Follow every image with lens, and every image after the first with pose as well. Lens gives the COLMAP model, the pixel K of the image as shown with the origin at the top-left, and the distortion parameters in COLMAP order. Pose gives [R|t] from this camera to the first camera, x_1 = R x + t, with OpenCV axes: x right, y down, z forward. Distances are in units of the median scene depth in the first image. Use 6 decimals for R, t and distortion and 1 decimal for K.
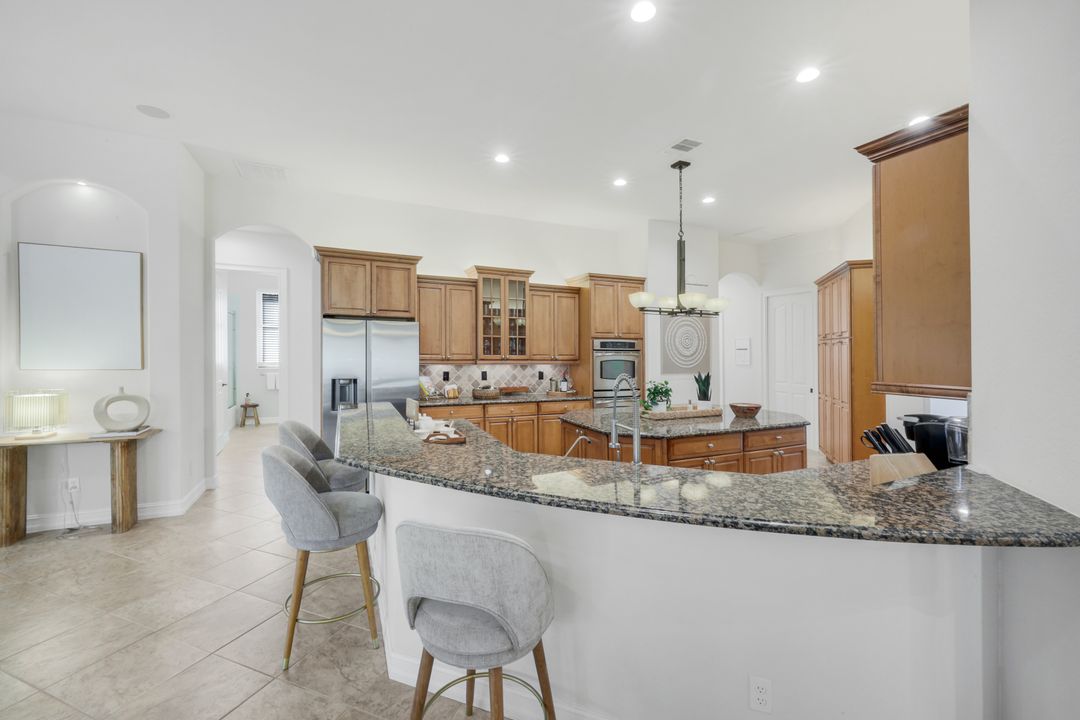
lens RADIAL K [[445.0, 0, 542.6], [0, 445.0, 354.5], [0, 0, 1]] dist [-0.002130, 0.001305]
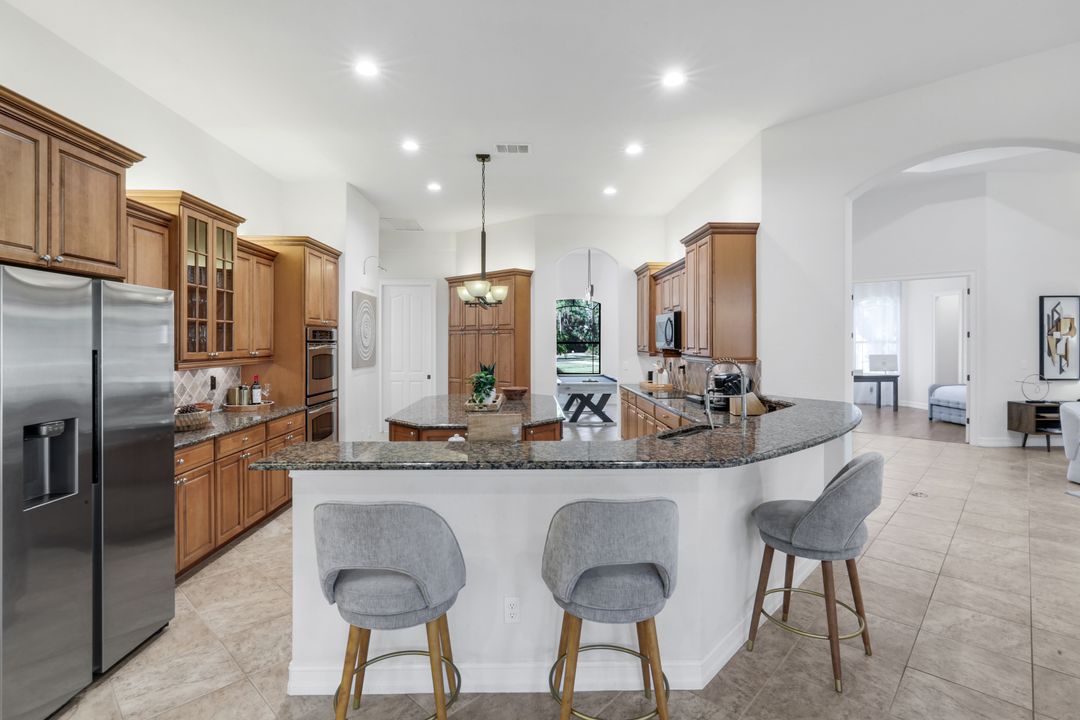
lens RADIAL K [[502.9, 0, 568.1], [0, 502.9, 334.7], [0, 0, 1]] dist [0.001559, 0.003344]
pose [[0.386682, 0.005617, 0.922196, -0.528507], [0.002682, 0.999970, -0.007216, -0.016079], [-0.922209, 0.005264, 0.386655, 0.313193]]
